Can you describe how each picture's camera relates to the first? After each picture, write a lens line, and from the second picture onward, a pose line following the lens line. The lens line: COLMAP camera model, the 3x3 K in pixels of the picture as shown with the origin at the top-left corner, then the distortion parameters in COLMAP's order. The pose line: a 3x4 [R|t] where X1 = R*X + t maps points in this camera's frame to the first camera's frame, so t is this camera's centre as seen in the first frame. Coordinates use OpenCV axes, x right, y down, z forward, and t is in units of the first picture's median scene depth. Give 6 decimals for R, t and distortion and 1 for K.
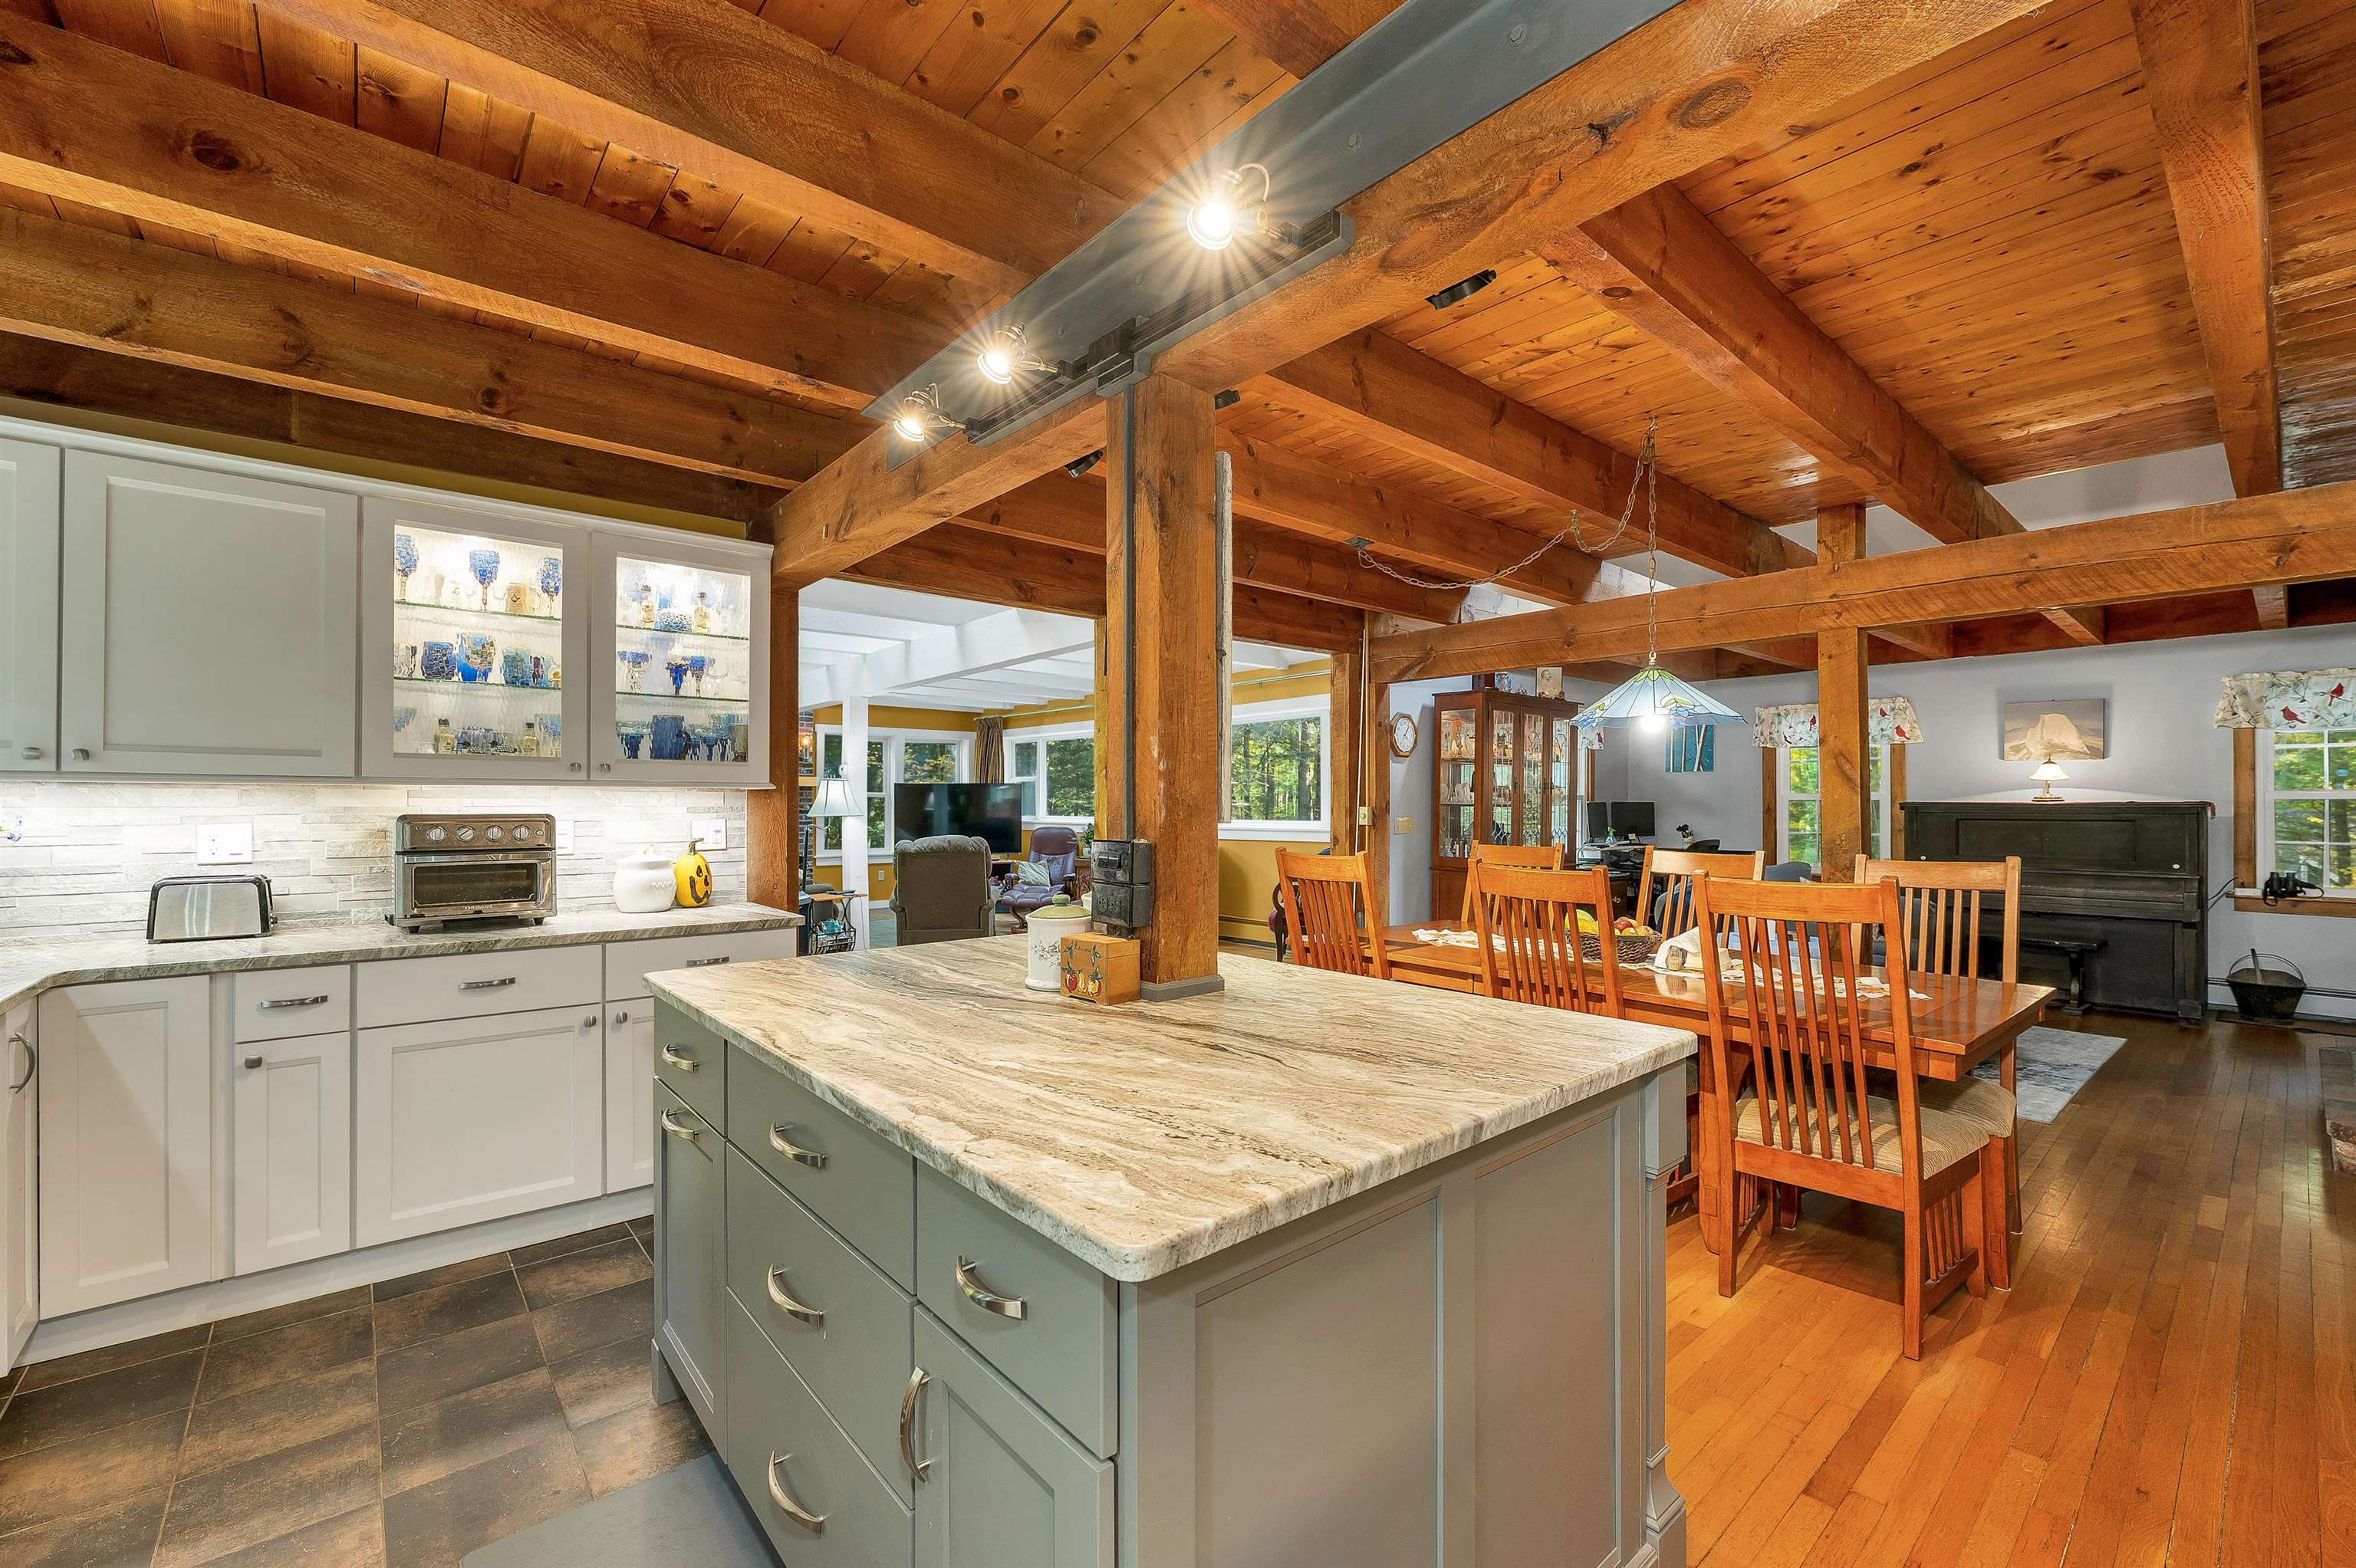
lens RADIAL K [[961.1, 0, 1170.7], [0, 961.1, 791.5], [0, 0, 1]] dist [-0.001985, 0.000279]
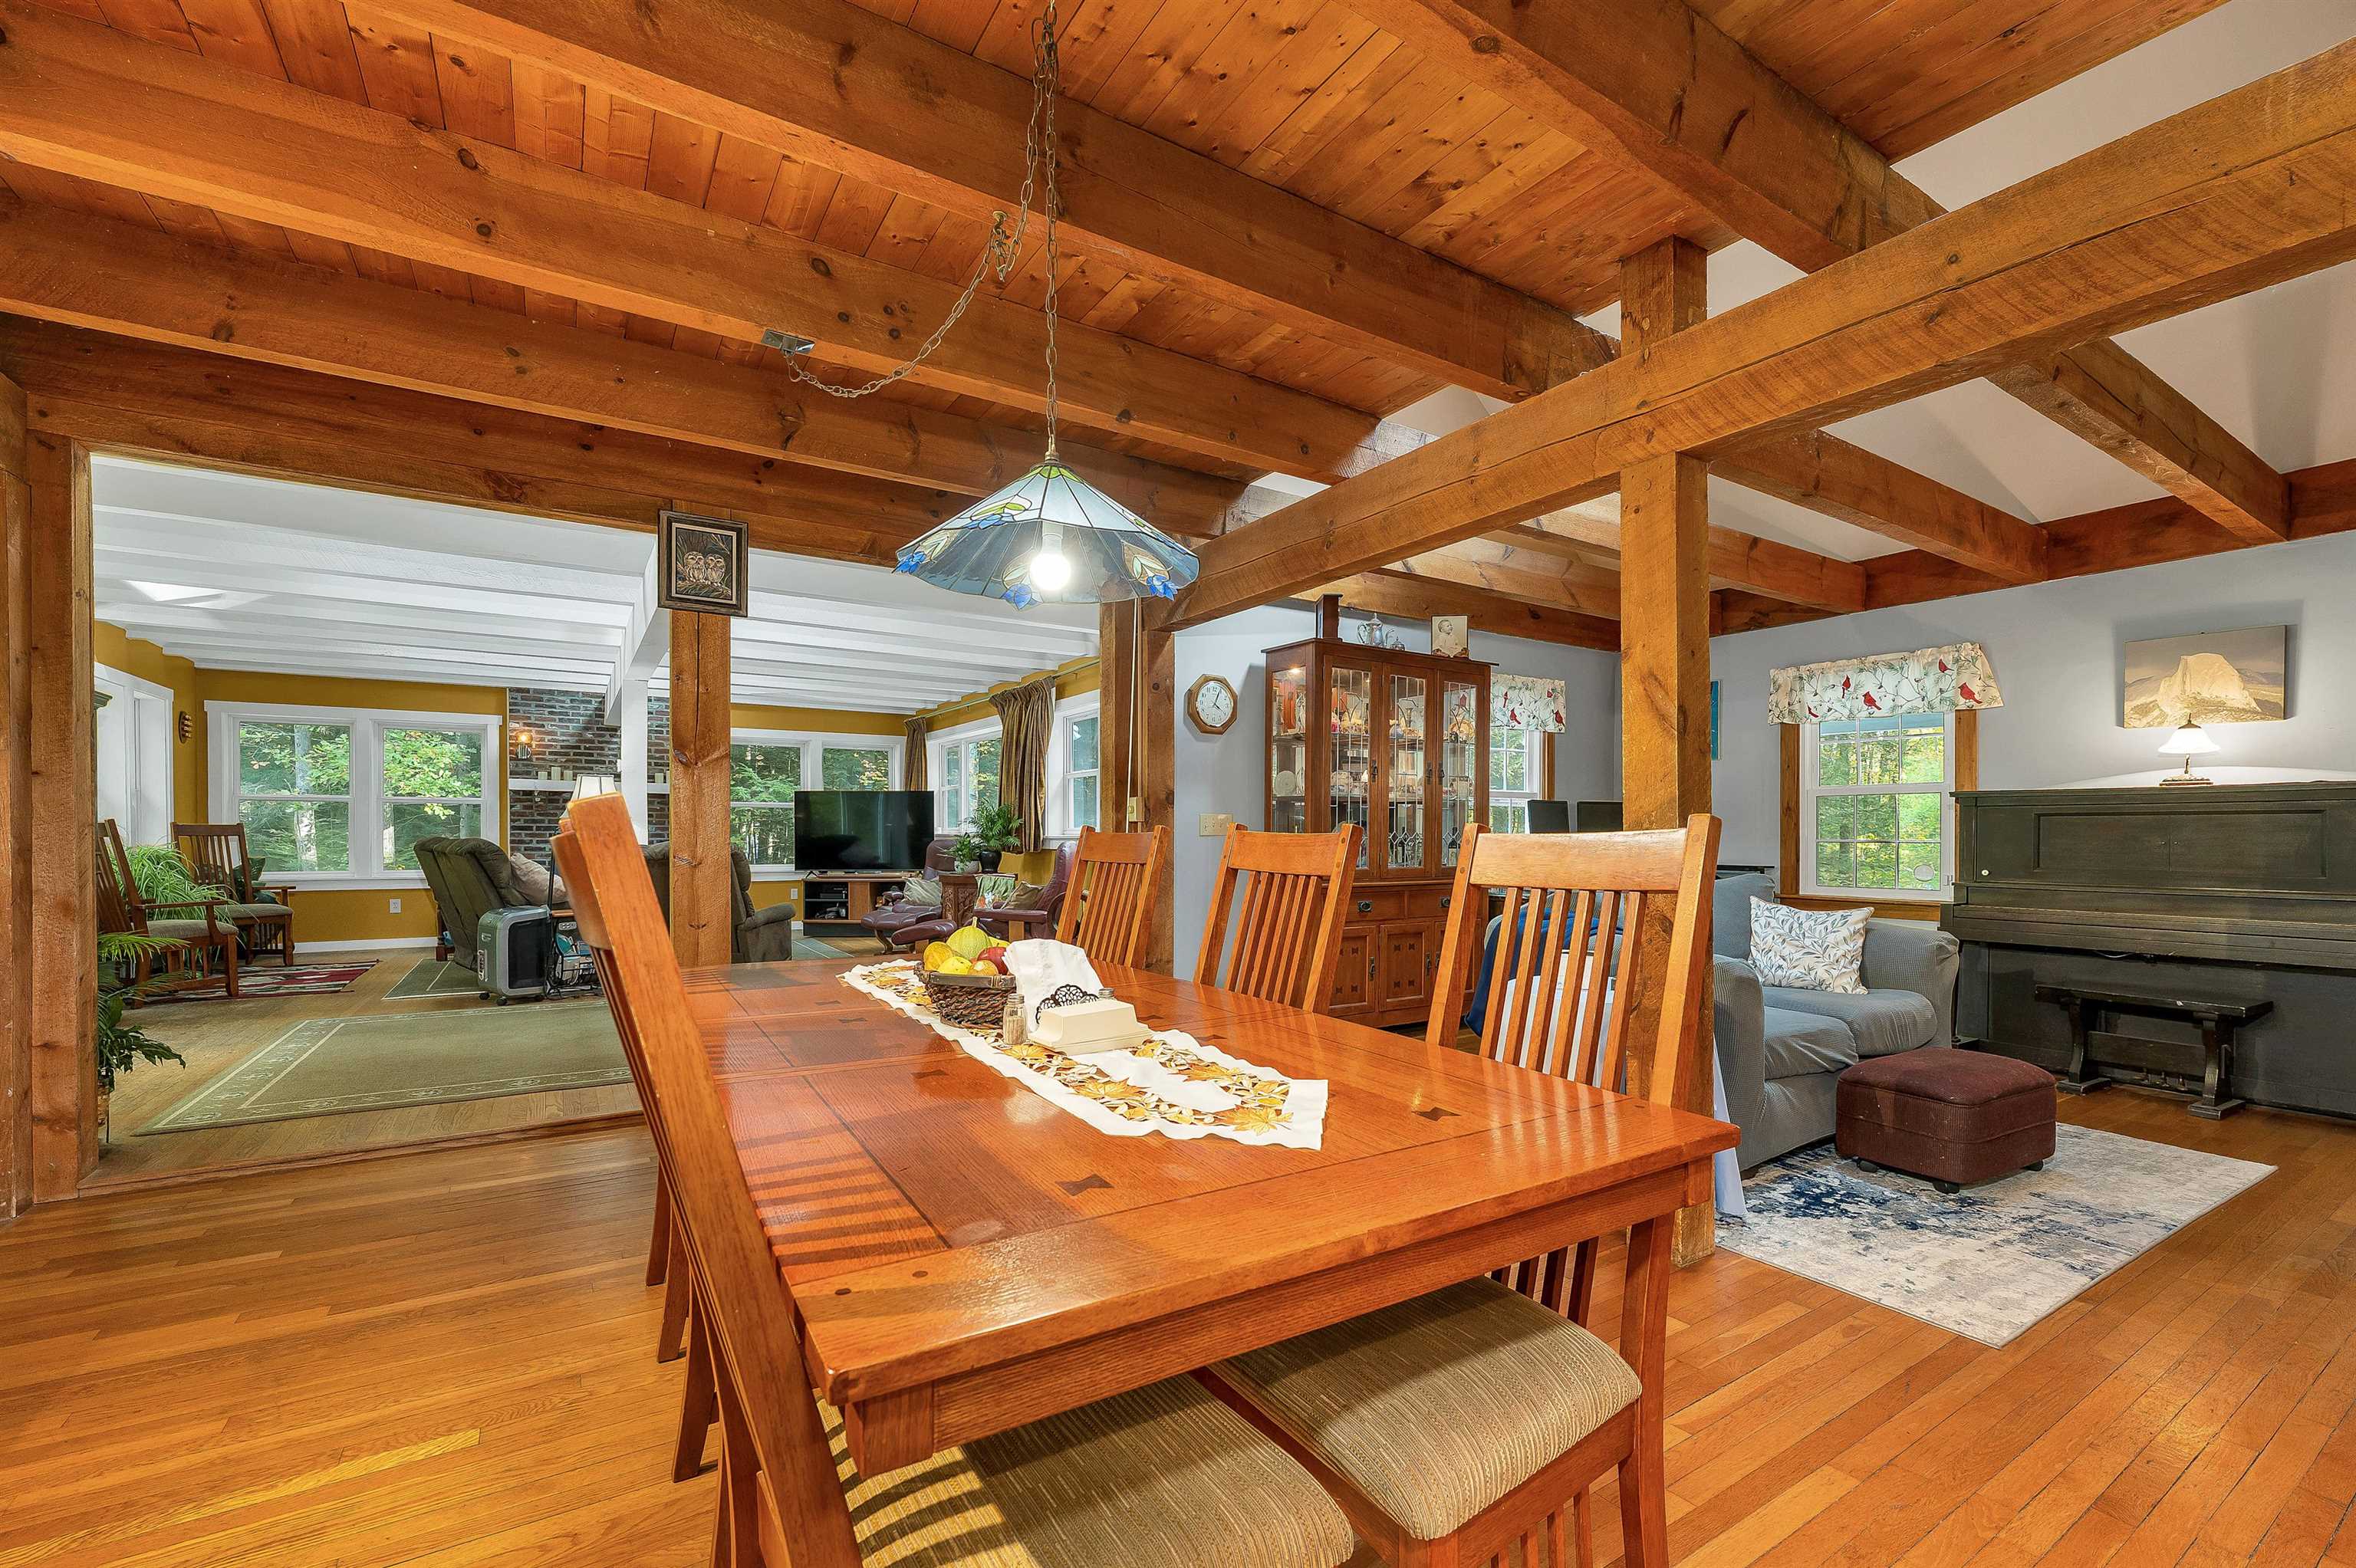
lens RADIAL K [[975.0, 0, 1179.4], [0, 975.0, 828.0], [0, 0, 1]] dist [-0.002484, 0.000013]
pose [[0.989802, -0.000949, -0.142445, 0.350411], [0.002111, 0.999966, 0.008007, 0.034034], [0.142432, -0.008226, 0.989770, 0.263319]]
